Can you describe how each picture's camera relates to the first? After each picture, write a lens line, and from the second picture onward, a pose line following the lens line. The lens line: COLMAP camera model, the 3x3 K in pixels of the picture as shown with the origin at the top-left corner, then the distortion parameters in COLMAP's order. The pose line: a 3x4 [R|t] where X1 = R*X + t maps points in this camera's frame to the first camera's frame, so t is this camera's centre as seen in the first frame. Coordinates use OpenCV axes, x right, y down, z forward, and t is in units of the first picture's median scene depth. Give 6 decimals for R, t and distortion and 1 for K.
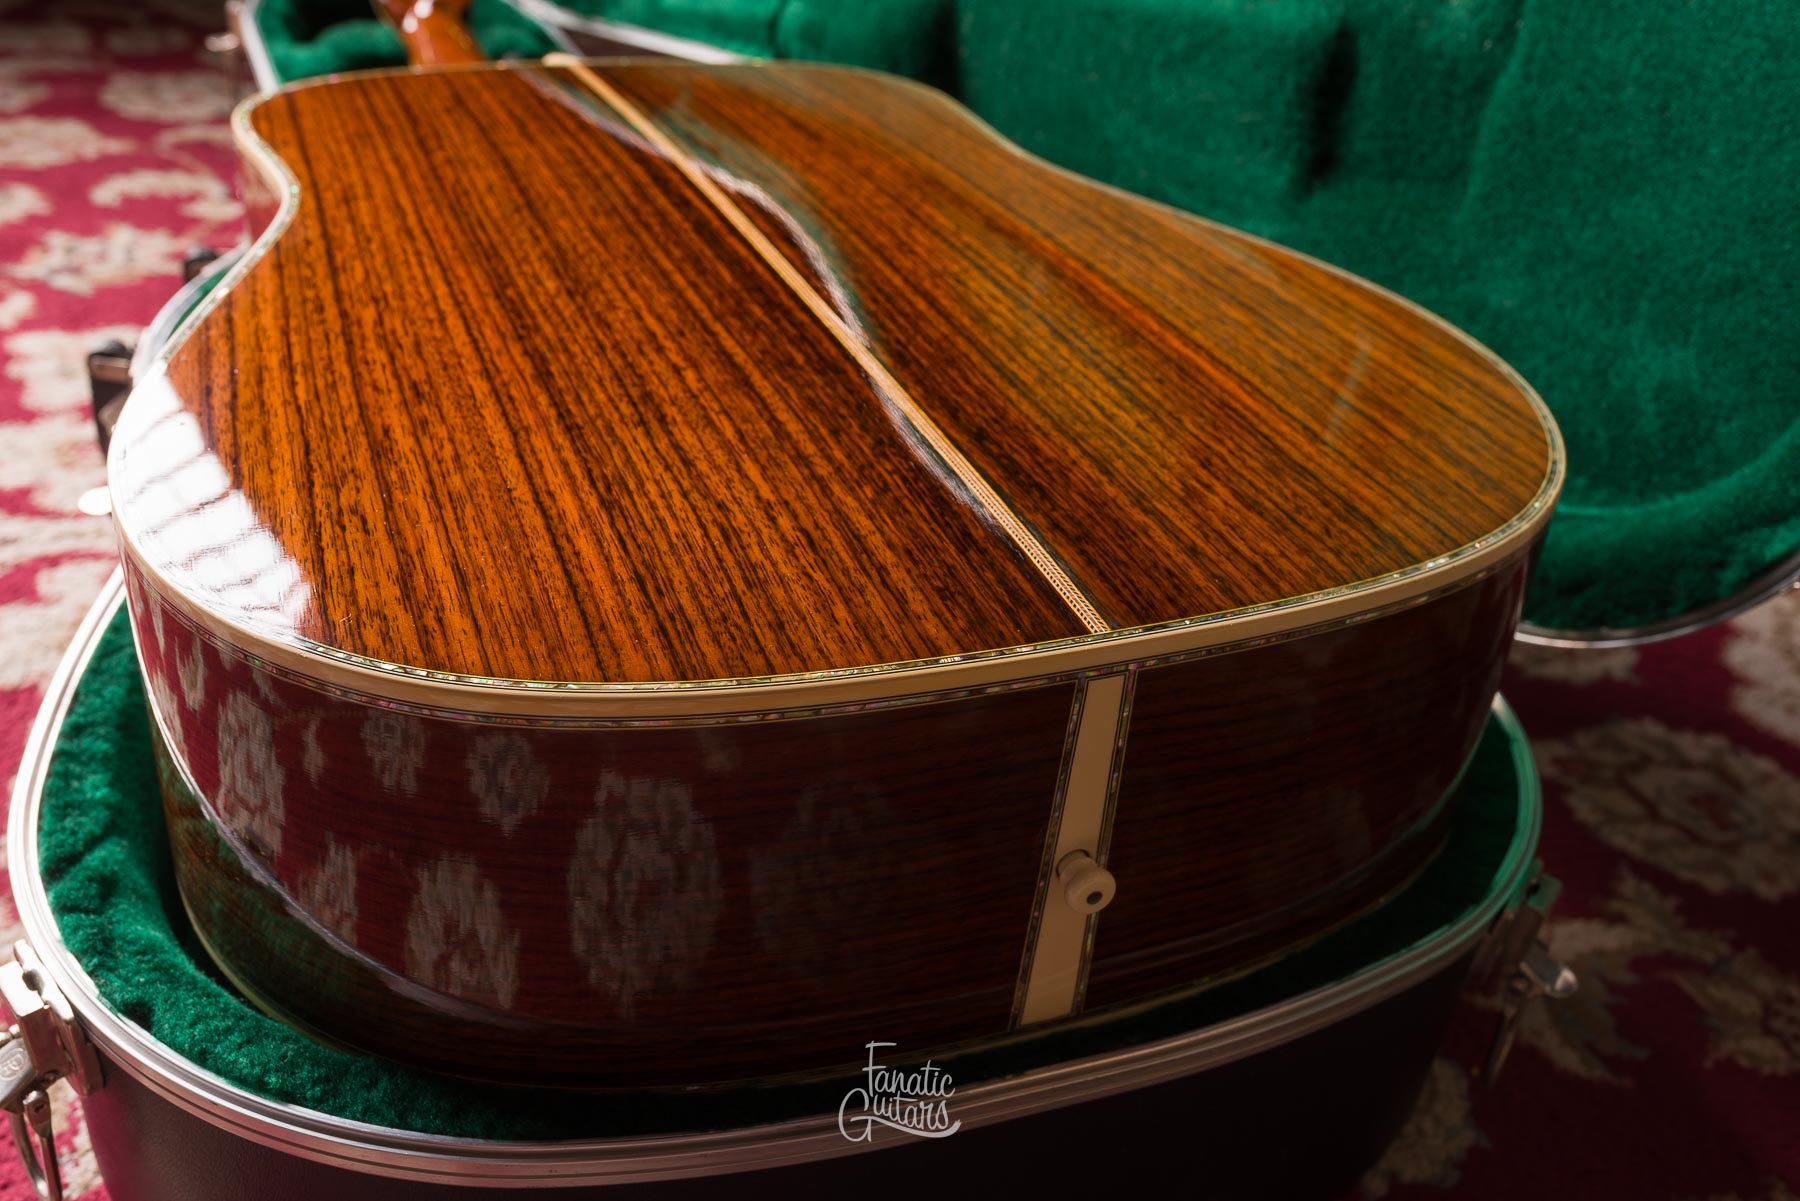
lens RADIAL K [[1780.2, 0, 900.0], [0, 1780.2, 600.5], [0, 0, 1]] dist [0.000570, 0.006040]
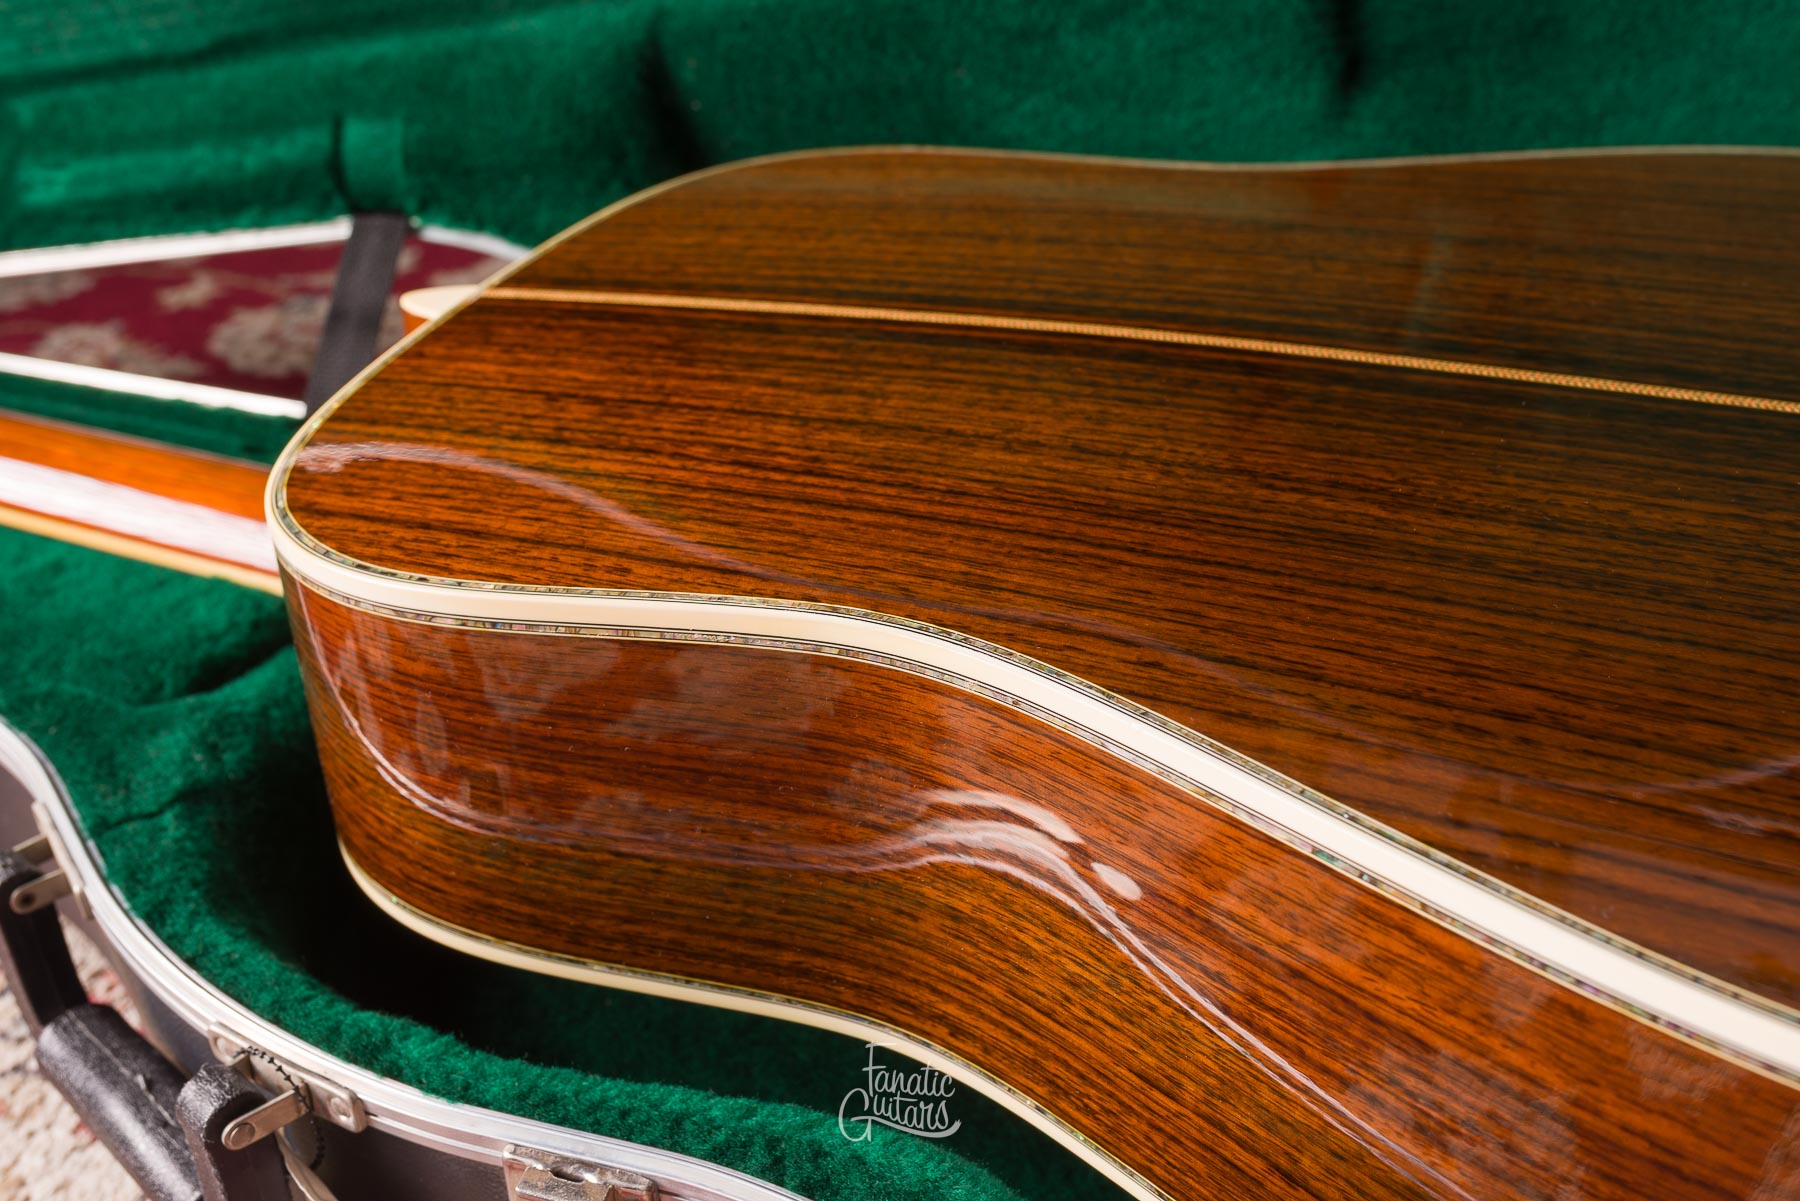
lens RADIAL K [[1776.1, 0, 916.5], [0, 1776.1, 623.4], [0, 0, 1]] dist [-0.004760, -0.005752]
pose [[0.677832, -0.472528, 0.563259, -0.725017], [0.446965, 0.873128, 0.194600, -0.367509], [-0.583752, 0.119851, 0.803038, 0.599077]]
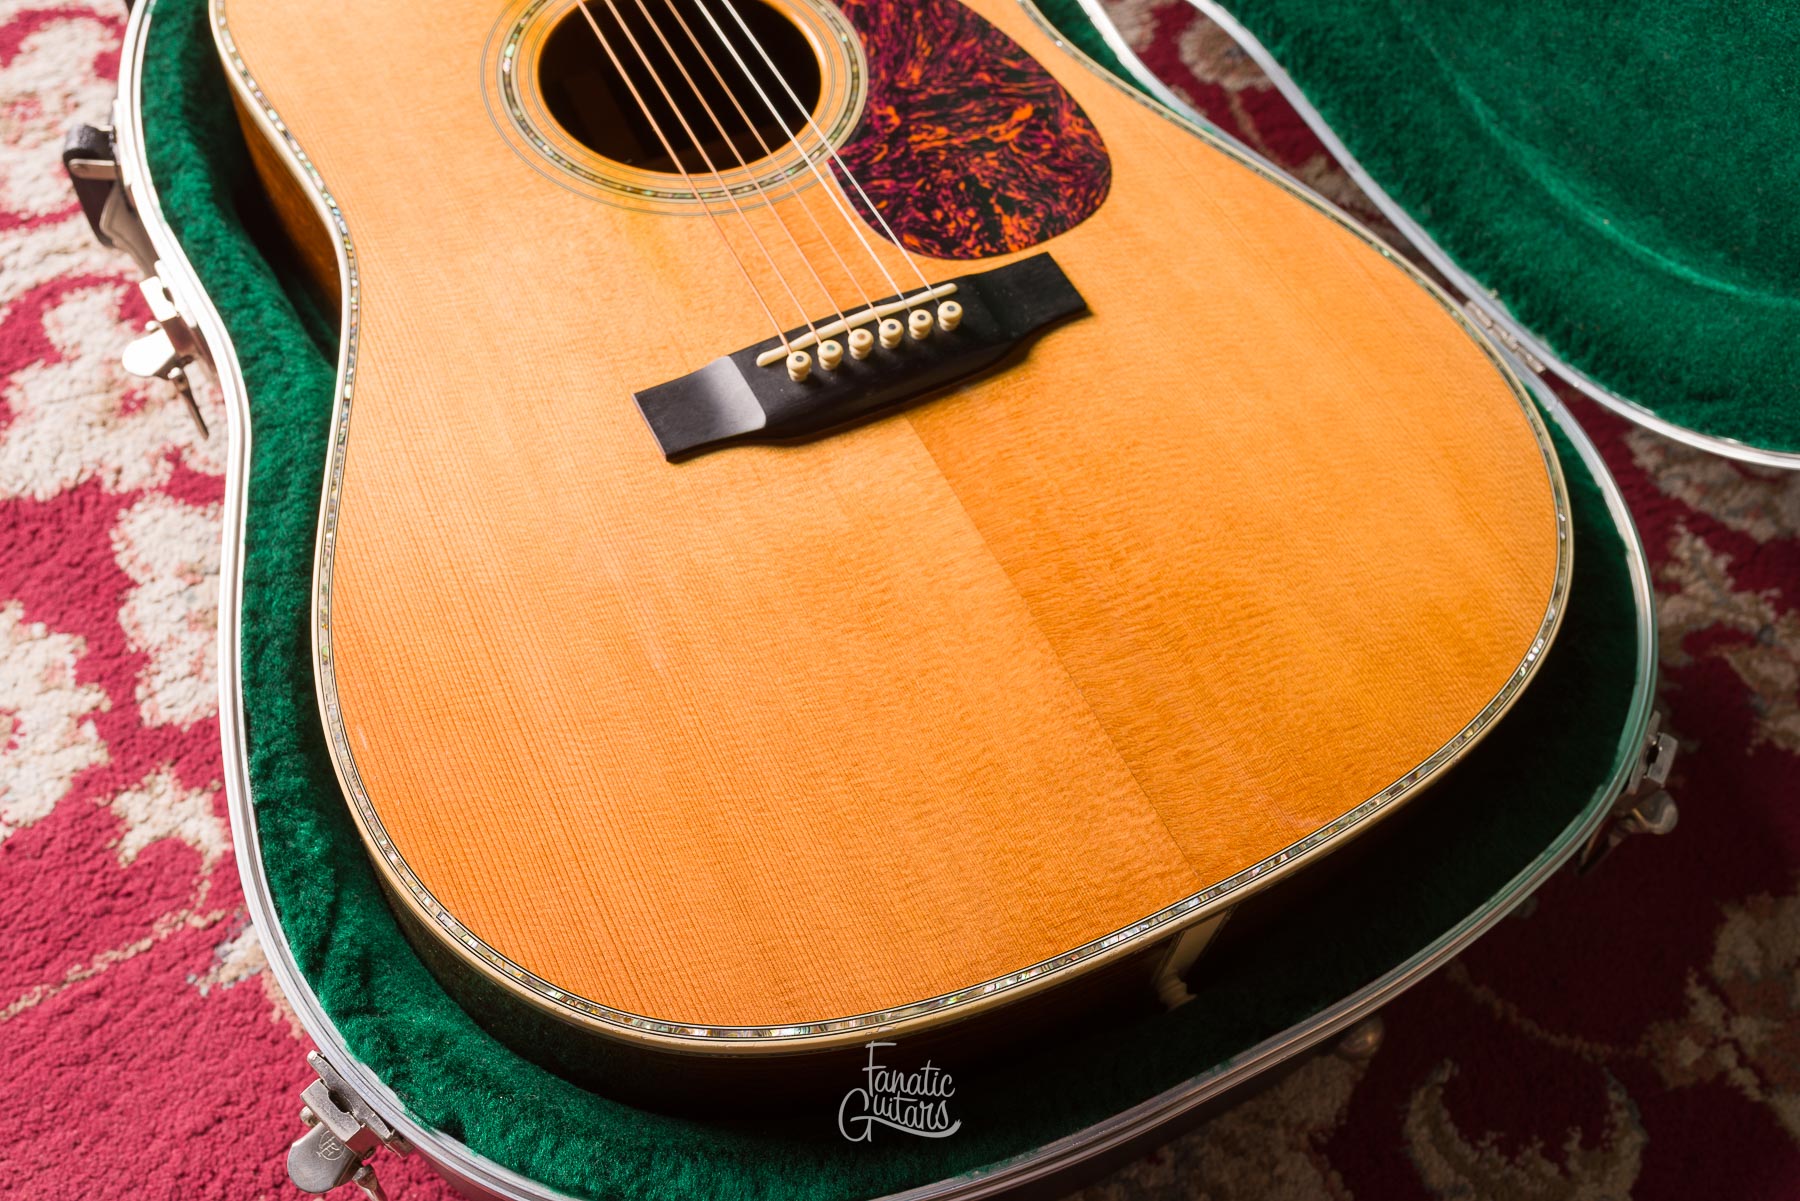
lens RADIAL K [[1754.7, 0, 900.0], [0, 1754.7, 600.5], [0, 0, 1]] dist [0.003503, -0.004028]
pose [[0.995511, -0.085959, 0.039614, -0.130108], [0.057886, 0.884094, 0.463709, -0.431455], [-0.074883, -0.459335, 0.885101, 0.130179]]
